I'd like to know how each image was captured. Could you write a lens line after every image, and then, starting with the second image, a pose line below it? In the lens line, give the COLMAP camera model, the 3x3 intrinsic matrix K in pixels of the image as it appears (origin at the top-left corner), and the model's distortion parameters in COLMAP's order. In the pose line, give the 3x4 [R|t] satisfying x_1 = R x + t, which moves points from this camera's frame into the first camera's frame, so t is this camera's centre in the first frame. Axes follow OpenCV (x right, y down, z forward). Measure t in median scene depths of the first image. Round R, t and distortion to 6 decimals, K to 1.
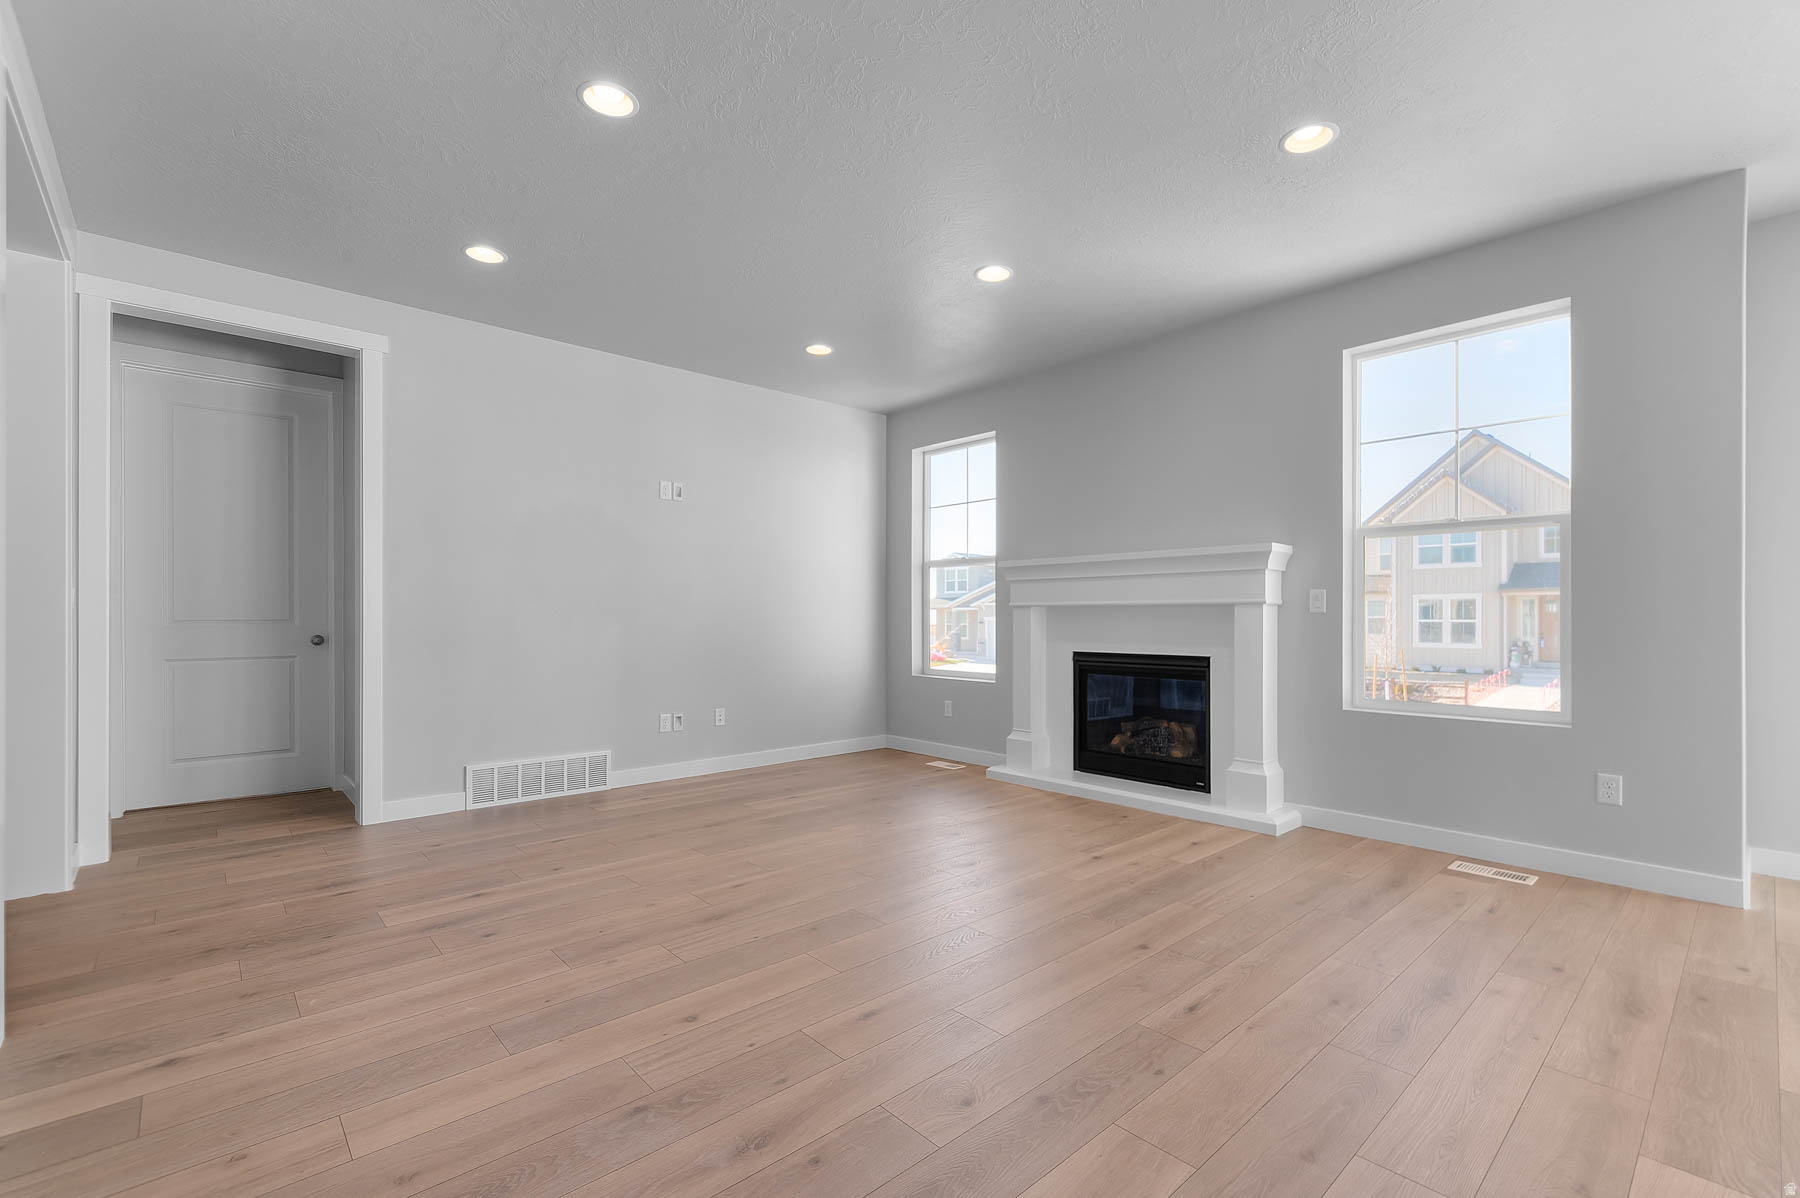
lens RADIAL K [[787.0, 0, 938.6], [0, 787.0, 619.2], [0, 0, 1]] dist [-0.015251, -0.000101]
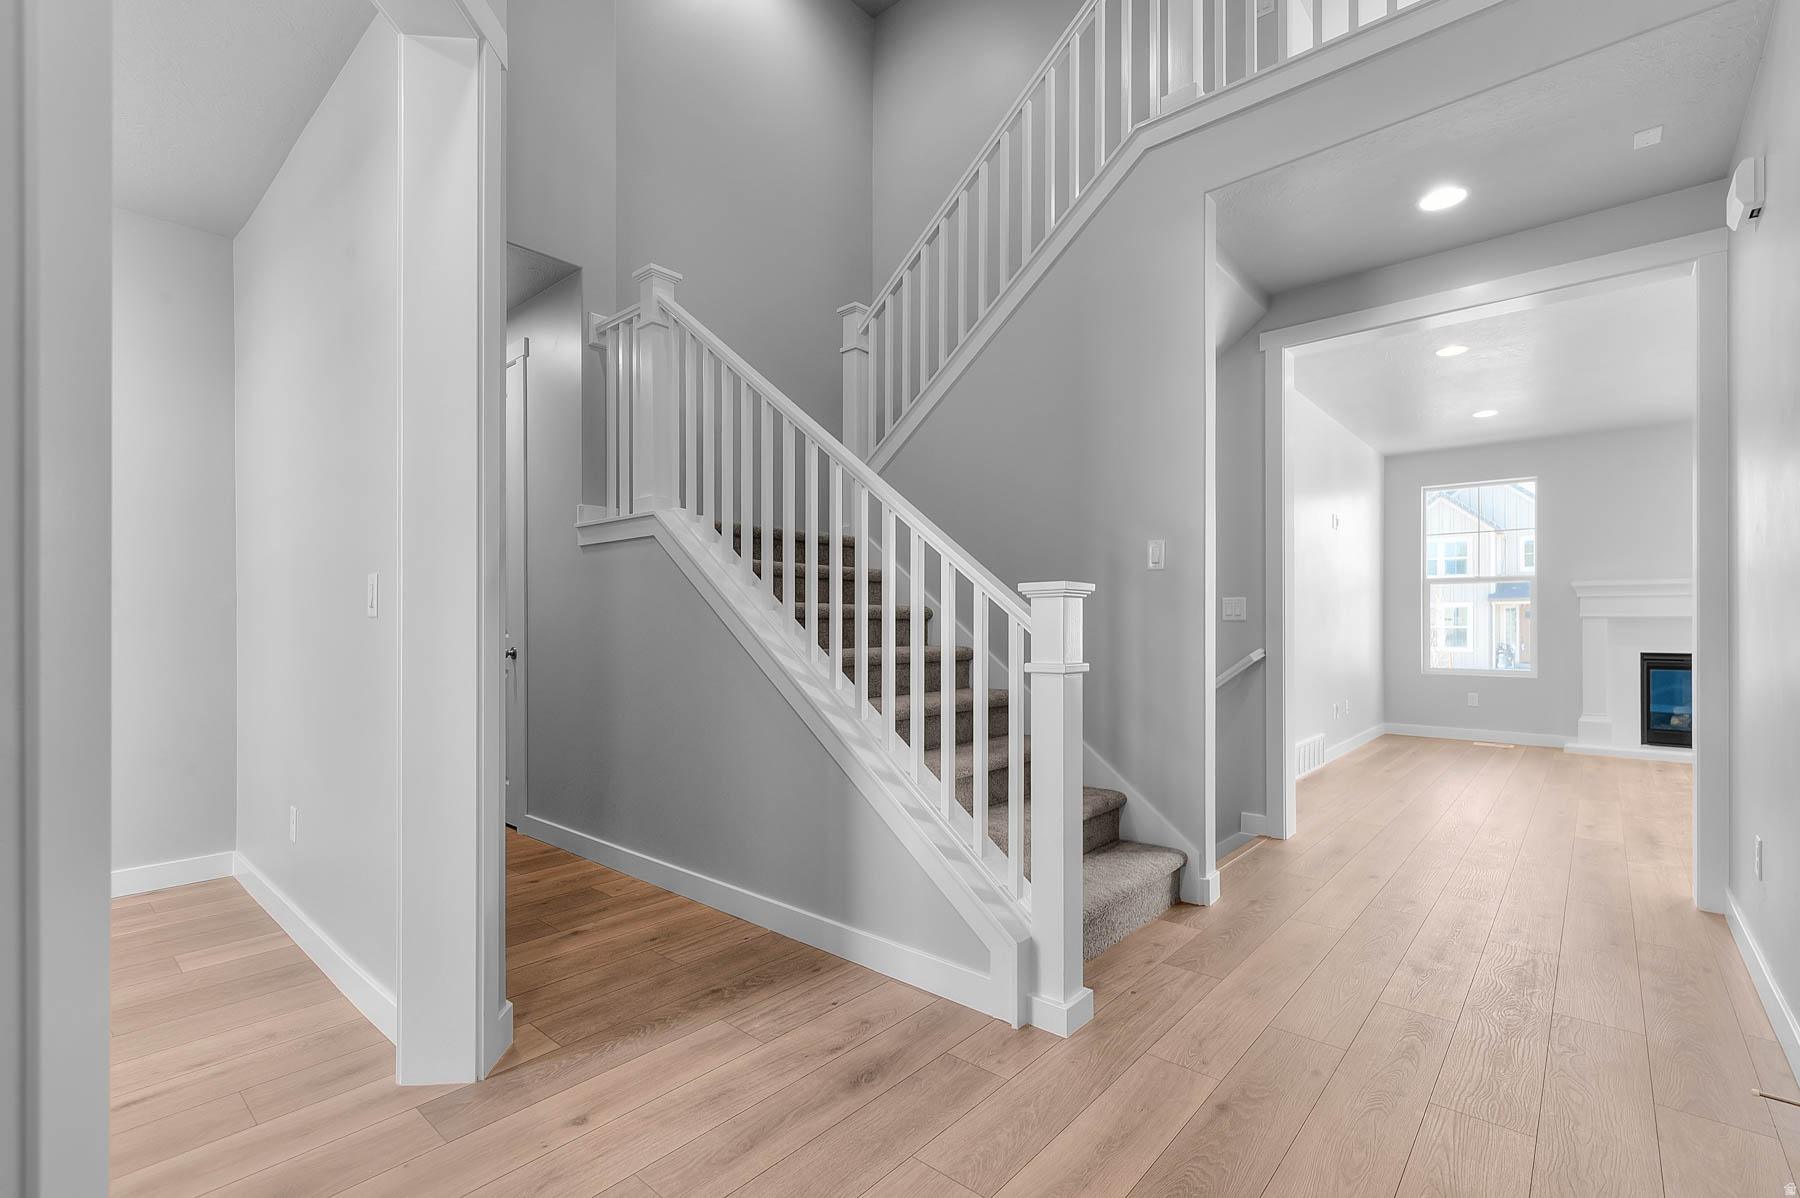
lens RADIAL K [[787.0, 0, 911.8], [0, 787.0, 612.1], [0, 0, 1]] dist [-0.015251, -0.000101]
pose [[0.993827, 0.005737, 0.110791, -0.234625], [-0.004270, 0.999900, -0.013475, -0.000501], [-0.110857, 0.012919, 0.993752, -0.027590]]
